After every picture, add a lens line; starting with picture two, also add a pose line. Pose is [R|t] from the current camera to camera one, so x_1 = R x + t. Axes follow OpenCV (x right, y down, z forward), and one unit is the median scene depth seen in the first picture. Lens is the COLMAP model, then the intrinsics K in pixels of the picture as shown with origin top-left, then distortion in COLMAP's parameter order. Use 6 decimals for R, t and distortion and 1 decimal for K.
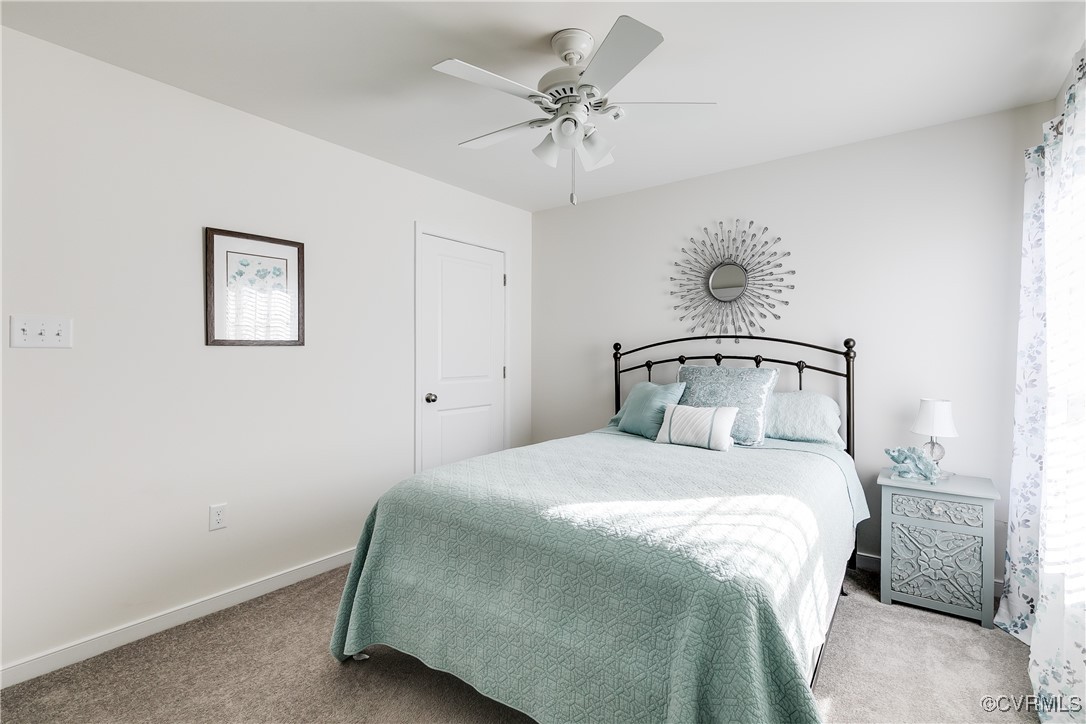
lens RADIAL K [[485.7, 0, 550.1], [0, 485.7, 368.1], [0, 0, 1]] dist [0.002276, -0.000031]
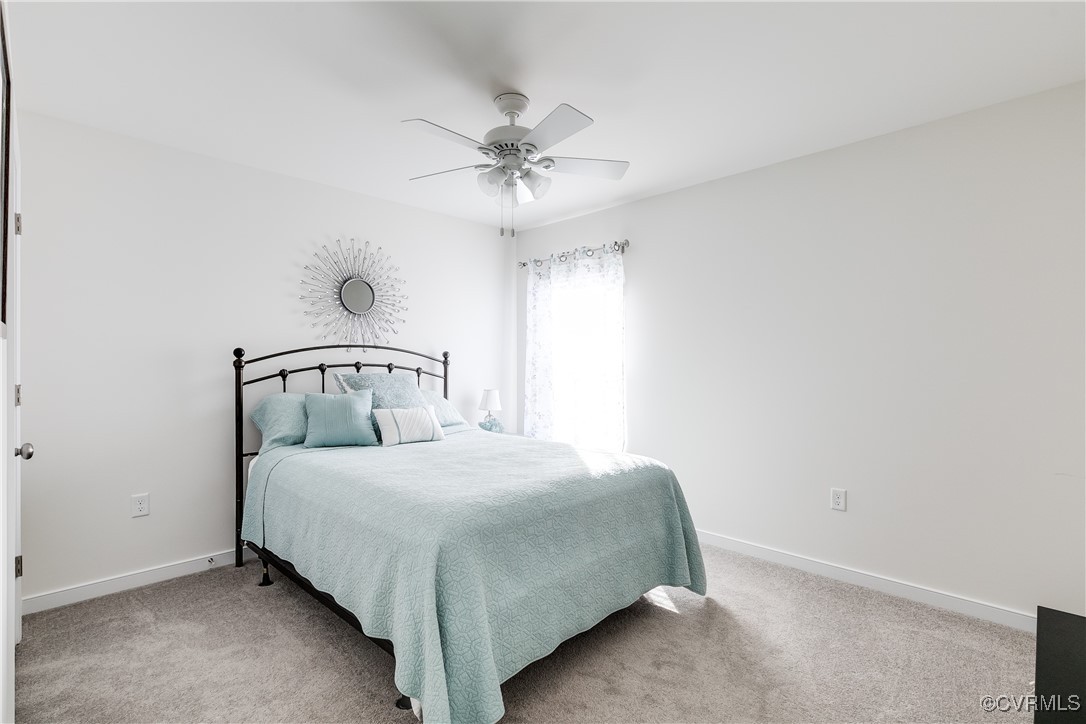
lens RADIAL K [[485.7, 0, 550.1], [0, 485.7, 368.1], [0, 0, 1]] dist [0.002276, -0.000031]
pose [[0.178655, -0.012952, 0.983827, -0.643100], [0.025541, 0.999637, 0.008522, -0.014128], [-0.983580, 0.023605, 0.178921, 0.390658]]
